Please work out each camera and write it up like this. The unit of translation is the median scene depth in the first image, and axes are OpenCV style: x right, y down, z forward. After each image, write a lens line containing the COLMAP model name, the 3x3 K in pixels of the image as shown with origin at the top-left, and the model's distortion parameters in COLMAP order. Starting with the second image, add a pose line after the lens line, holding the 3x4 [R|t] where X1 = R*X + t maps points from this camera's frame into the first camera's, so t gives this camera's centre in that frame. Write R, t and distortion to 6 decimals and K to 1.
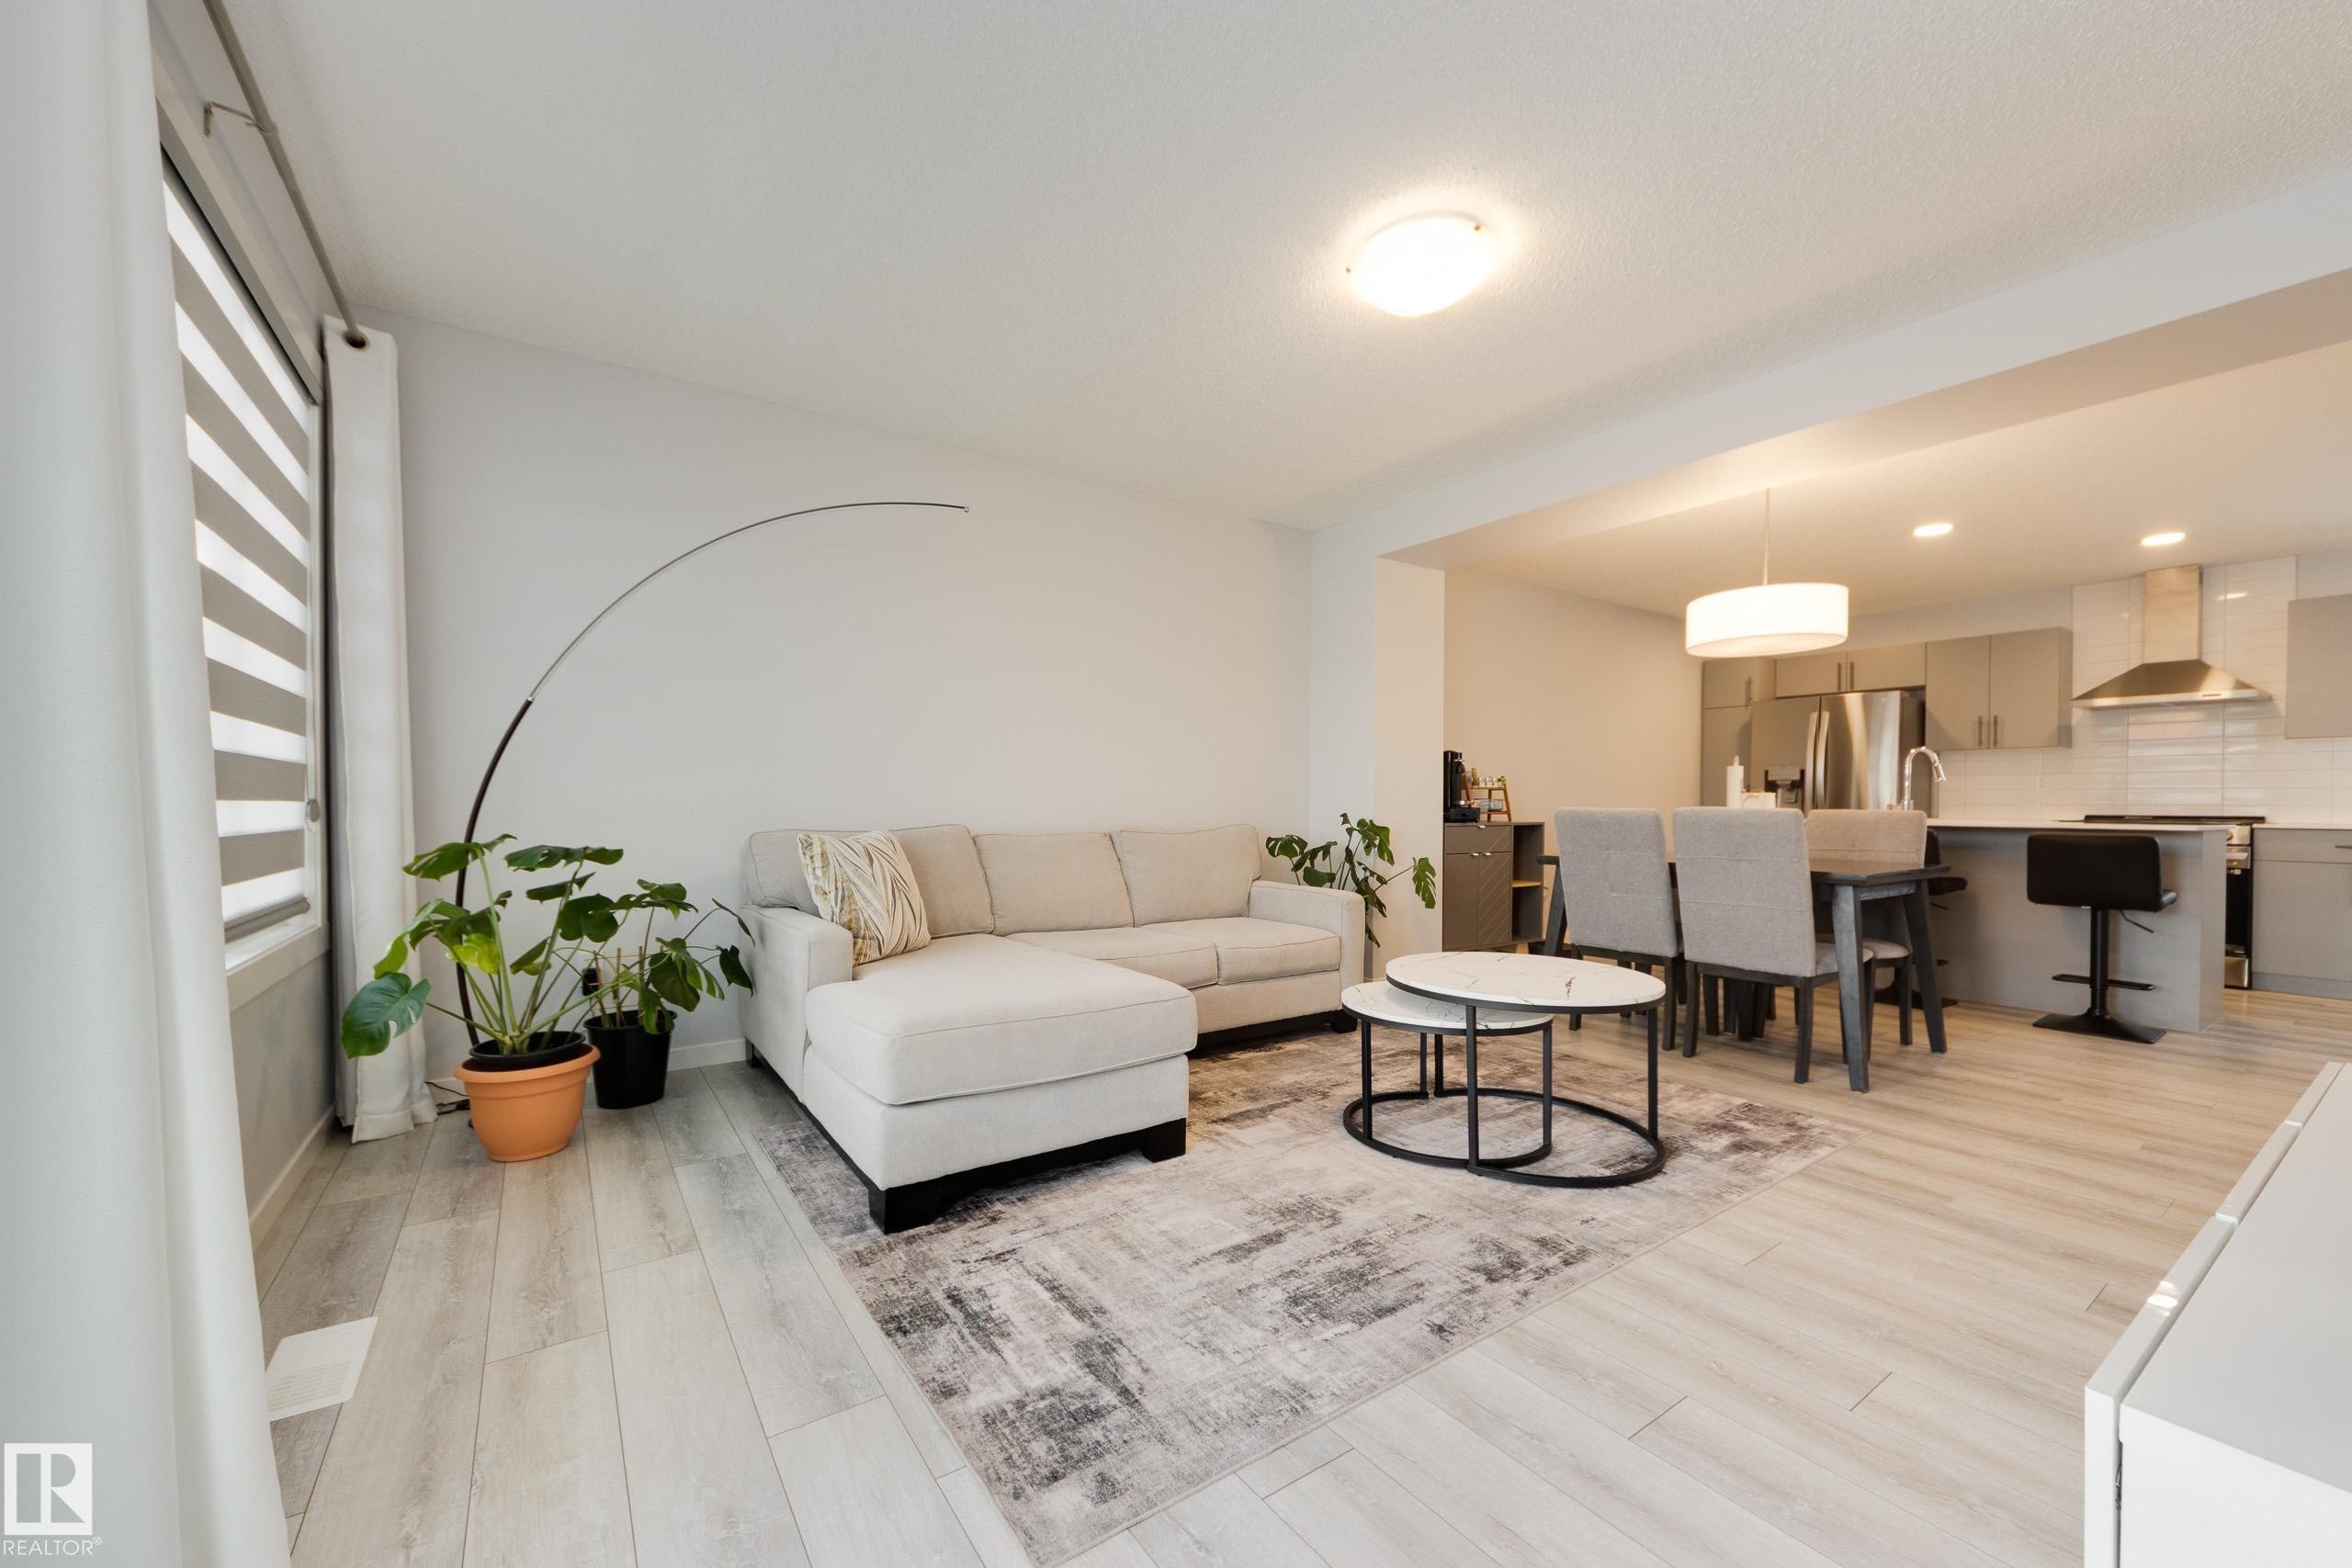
lens RADIAL K [[907.5, 0, 1159.4], [0, 907.5, 811.5], [0, 0, 1]] dist [0.039966, -0.024145]
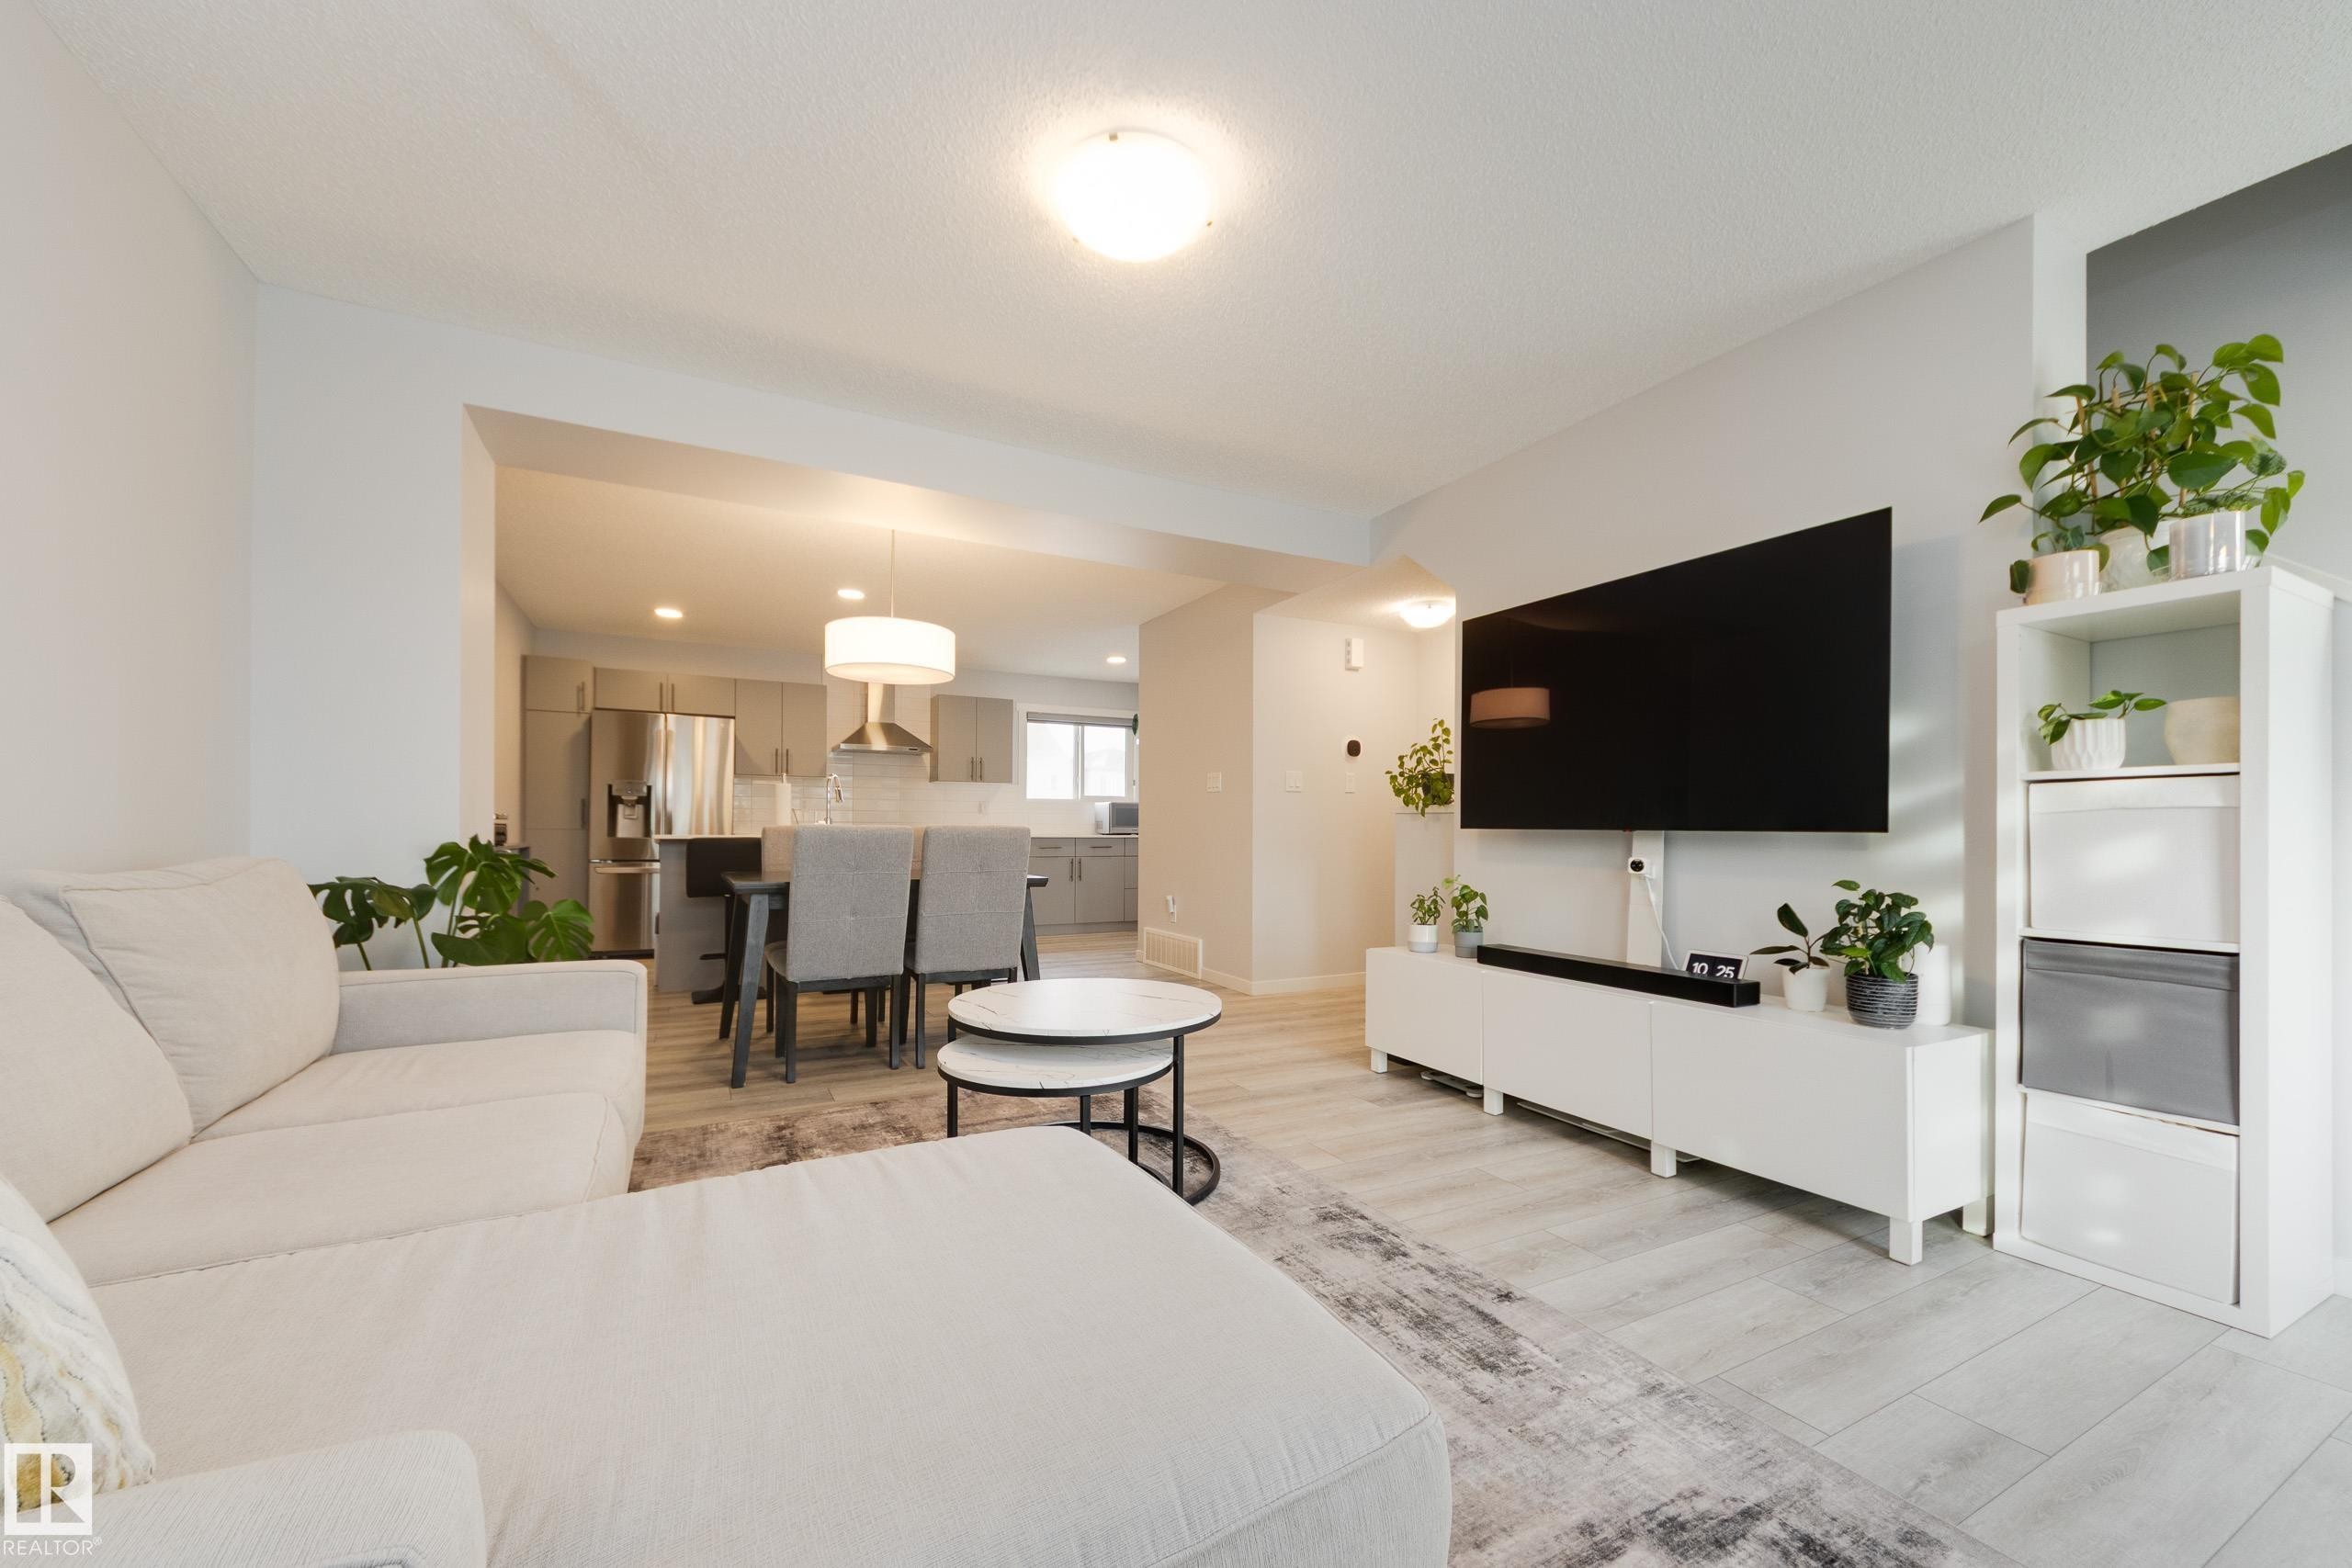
lens RADIAL K [[903.2, 0, 1163.6], [0, 903.2, 834.2], [0, 0, 1]] dist [0.022722, -0.018104]
pose [[0.111658, -0.010697, 0.993689, -0.487353], [0.002066, 0.999942, 0.010532, -0.005143], [-0.993745, 0.000877, 0.111673, 0.757962]]
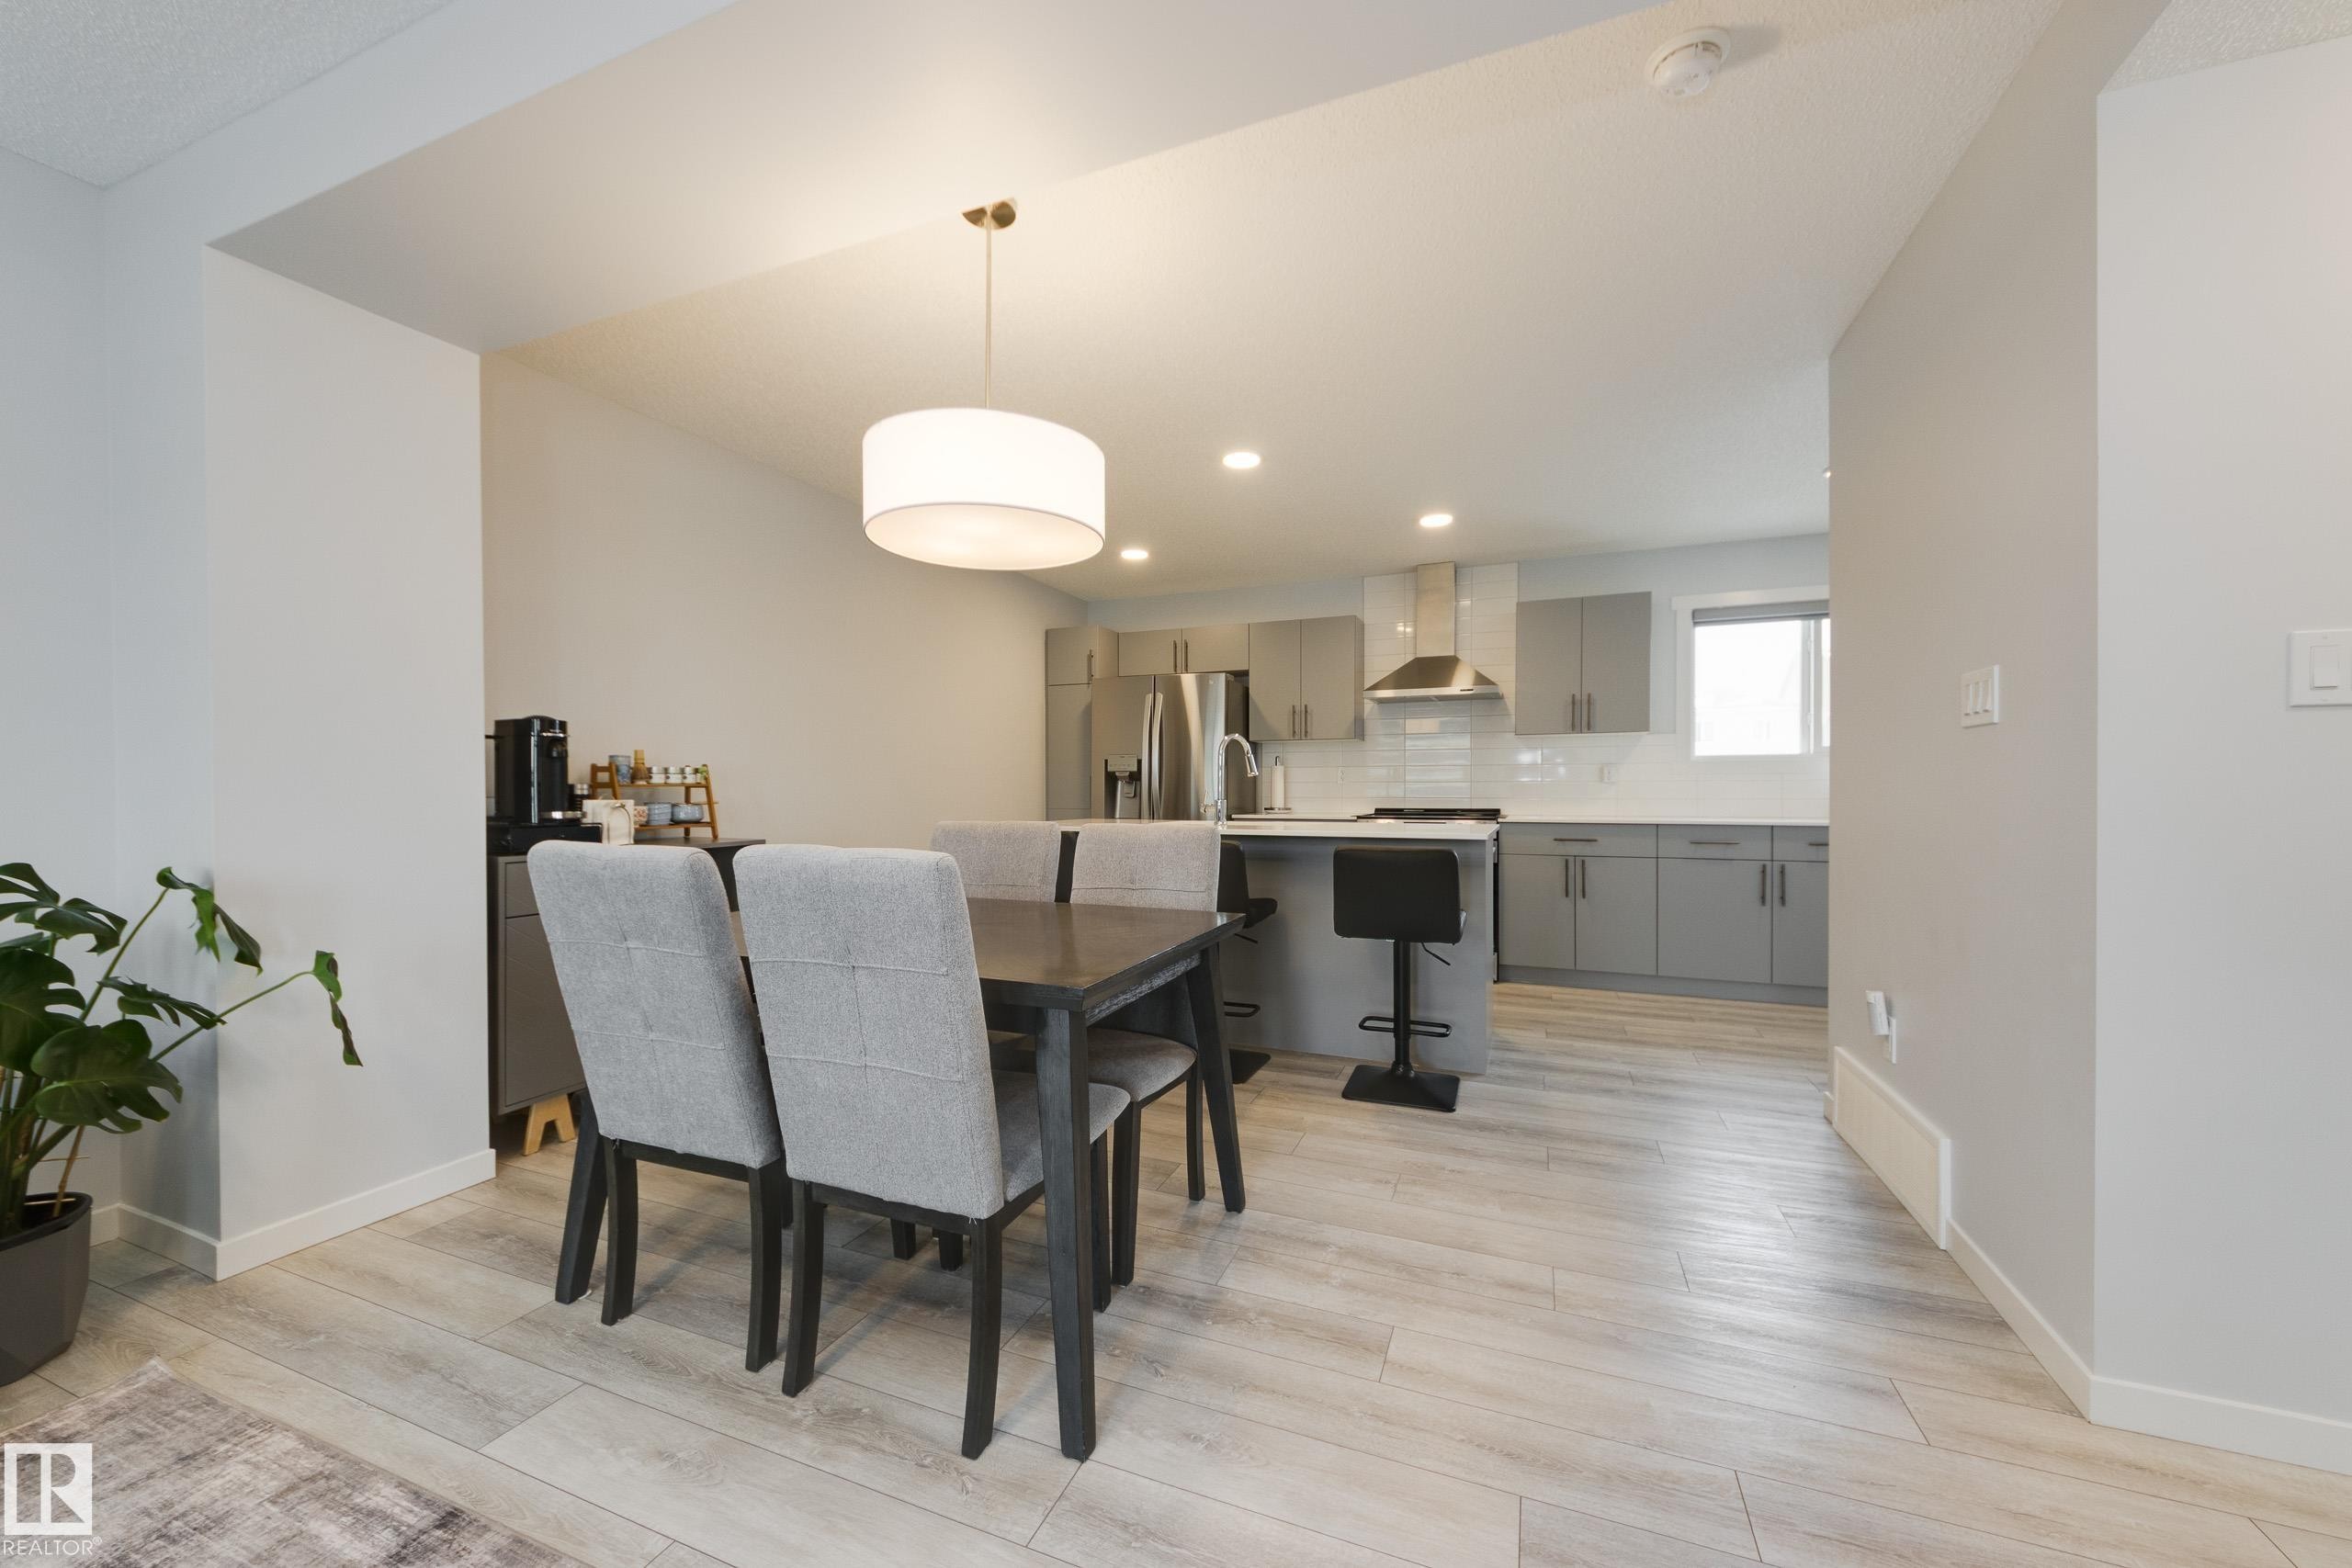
lens RADIAL K [[886.0, 0, 1178.0], [0, 886.0, 801.8], [0, 0, 1]] dist [-0.000117, -0.000135]
pose [[0.833249, -0.015556, 0.552679, 0.610201], [0.011417, 0.999875, 0.010929, -0.032904], [-0.552780, -0.002797, 0.833323, 0.653261]]
